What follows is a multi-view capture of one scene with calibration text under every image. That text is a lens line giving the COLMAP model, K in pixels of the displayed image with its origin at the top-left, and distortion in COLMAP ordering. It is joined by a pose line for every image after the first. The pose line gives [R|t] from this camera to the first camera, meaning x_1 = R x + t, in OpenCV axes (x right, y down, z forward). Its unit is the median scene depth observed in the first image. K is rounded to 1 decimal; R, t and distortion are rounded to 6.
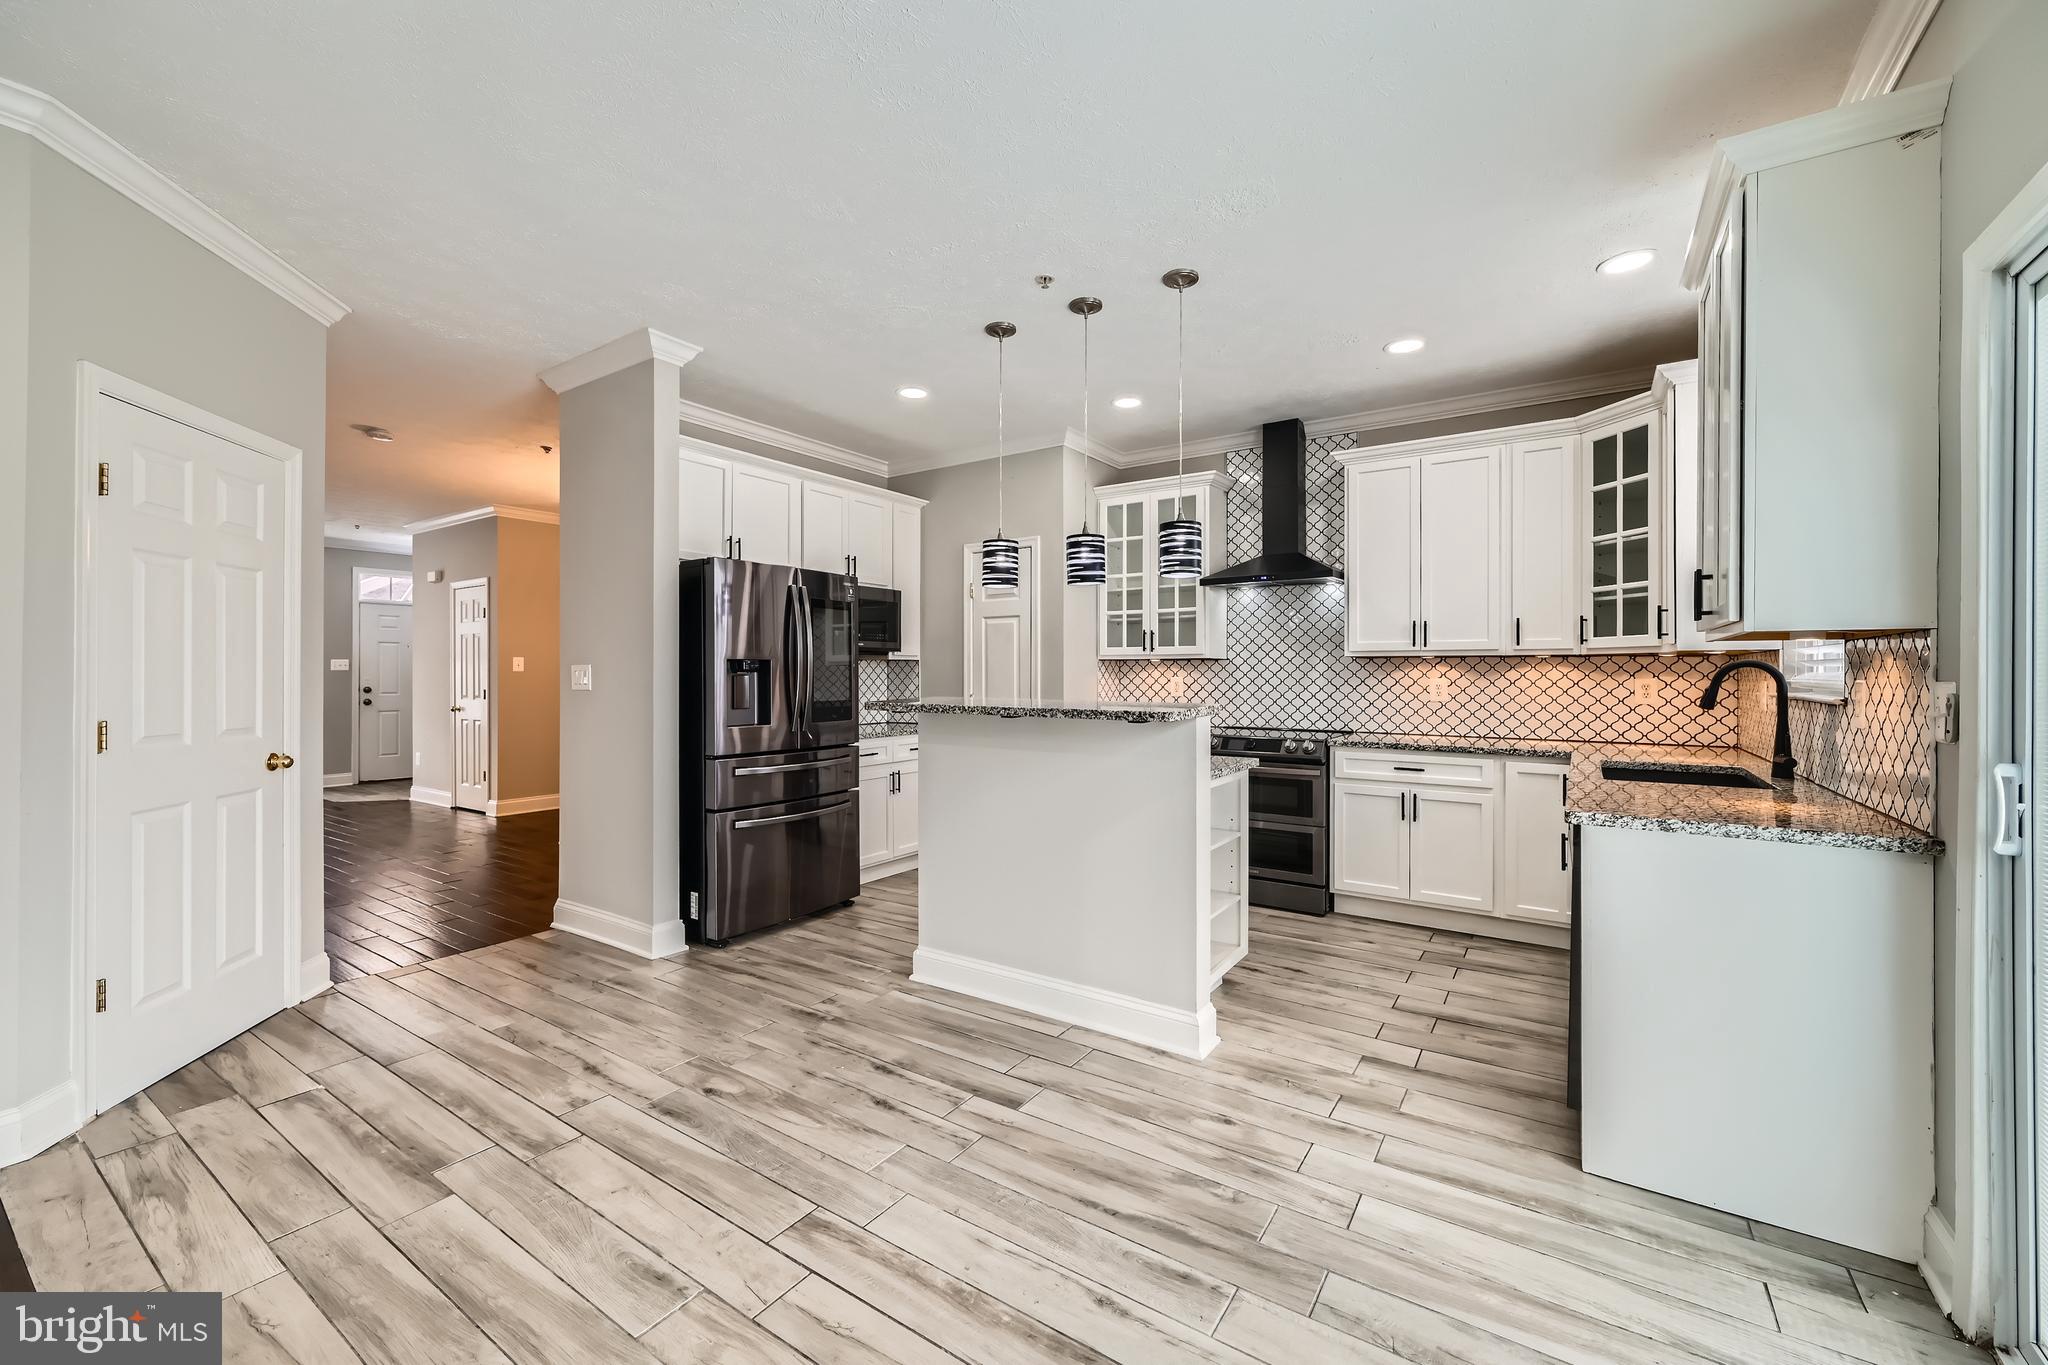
lens RADIAL K [[820.9, 0, 1024.9], [0, 820.9, 680.4], [0, 0, 1]] dist [0.001155, -0.000129]
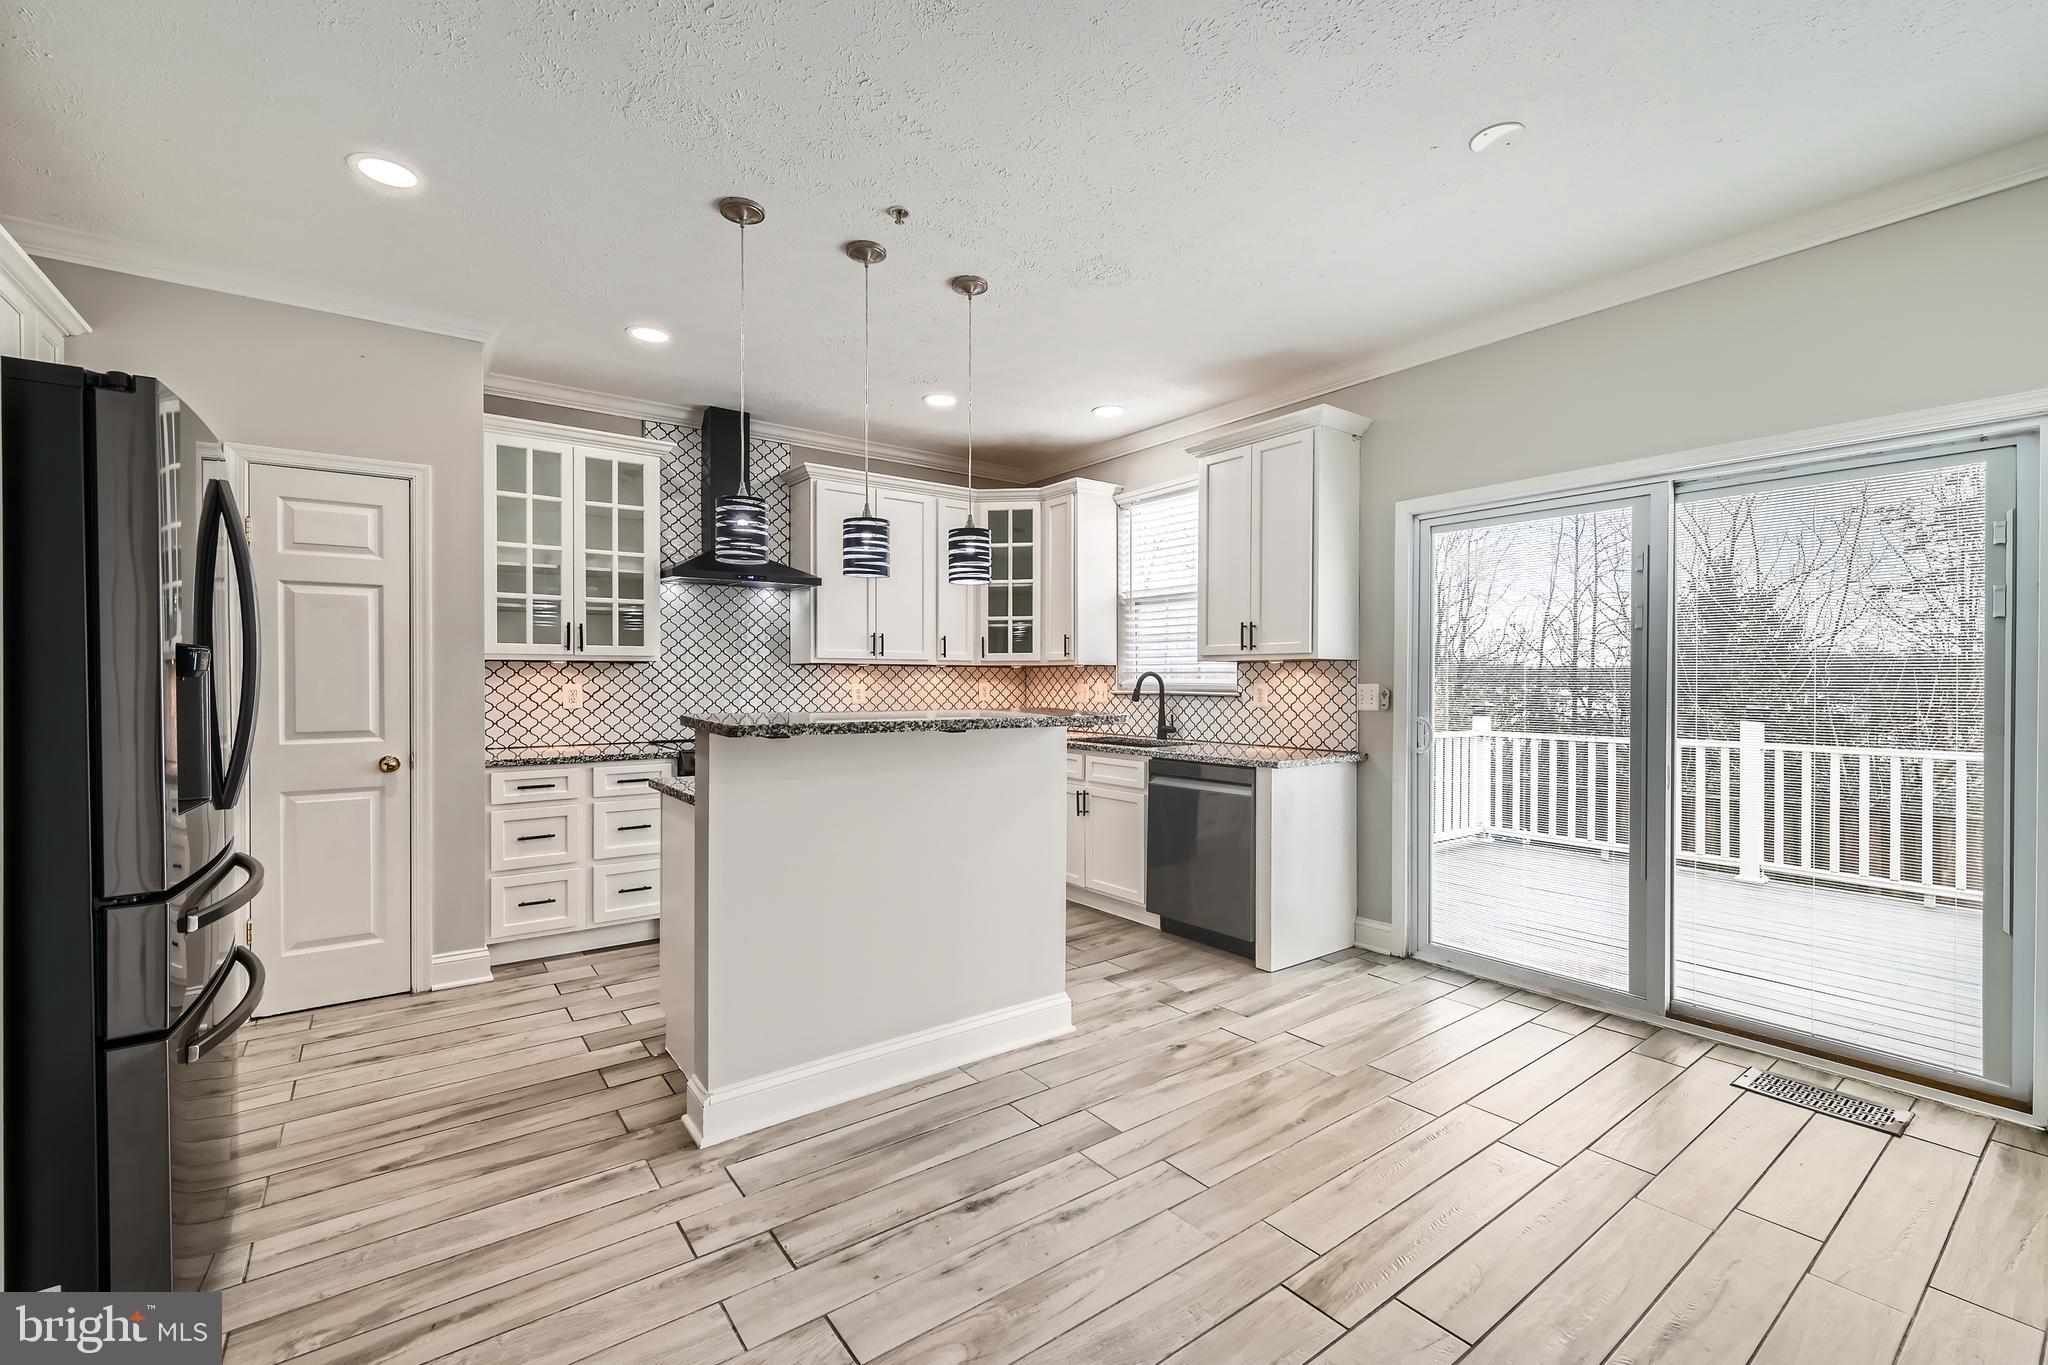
lens RADIAL K [[820.9, 0, 1013.9], [0, 820.9, 685.8], [0, 0, 1]] dist [0.001155, -0.000129]
pose [[0.357496, -0.005670, 0.933898, -0.622934], [0.008535, 0.999960, 0.002804, -0.001391], [-0.933876, 0.006968, 0.357530, 0.507050]]
